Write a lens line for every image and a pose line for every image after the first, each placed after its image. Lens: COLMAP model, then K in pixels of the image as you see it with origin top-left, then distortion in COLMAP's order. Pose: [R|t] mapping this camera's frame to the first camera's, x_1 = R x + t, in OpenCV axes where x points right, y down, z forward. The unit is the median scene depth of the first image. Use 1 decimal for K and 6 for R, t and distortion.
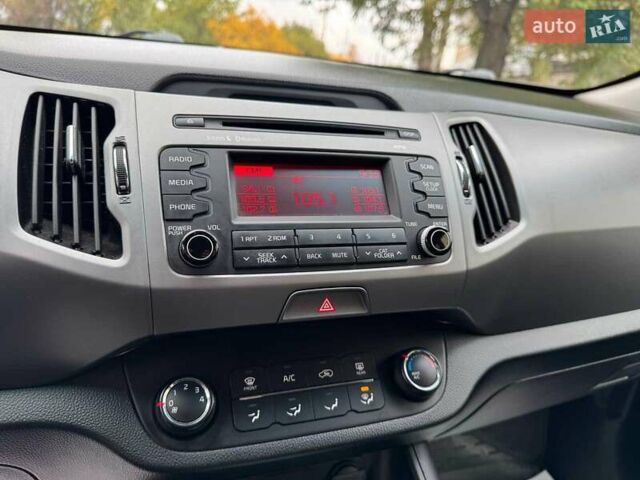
lens RADIAL K [[469.0, 0, 320.0], [0, 469.0, 240.0], [0, 0, 1]] dist [0.086160, -0.171026]
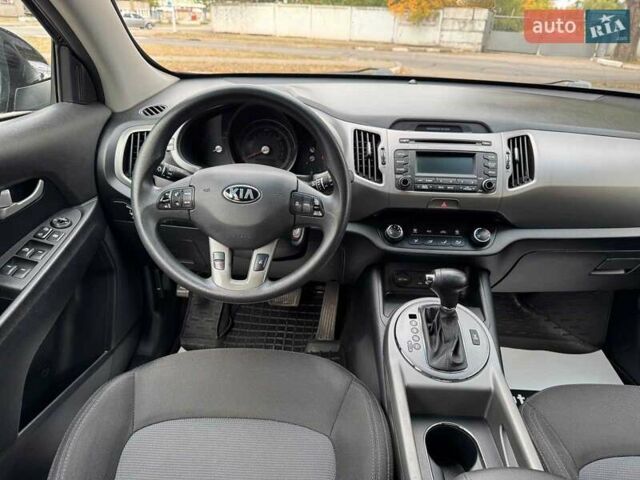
lens RADIAL K [[455.4, 0, 320.0], [0, 455.4, 240.0], [0, 0, 1]] dist [0.148188, -0.242765]
pose [[0.938645, 0.103901, -0.328860, 0.253149], [-0.066834, 0.990264, 0.122106, 0.057081], [0.338346, -0.092635, 0.936451, -1.981797]]
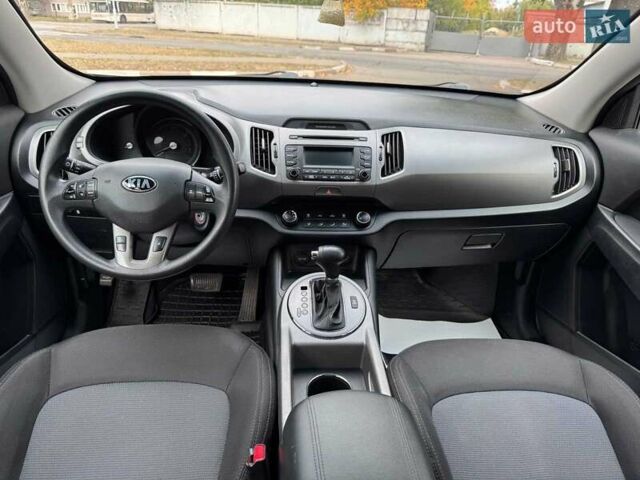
lens RADIAL K [[455.4, 0, 320.0], [0, 455.4, 240.0], [0, 0, 1]] dist [0.148188, -0.242765]
pose [[0.967987, 0.074365, -0.239731, 0.773051], [-0.046340, 0.991632, 0.120496, 0.087249], [0.246686, -0.105529, 0.963333, -2.269398]]
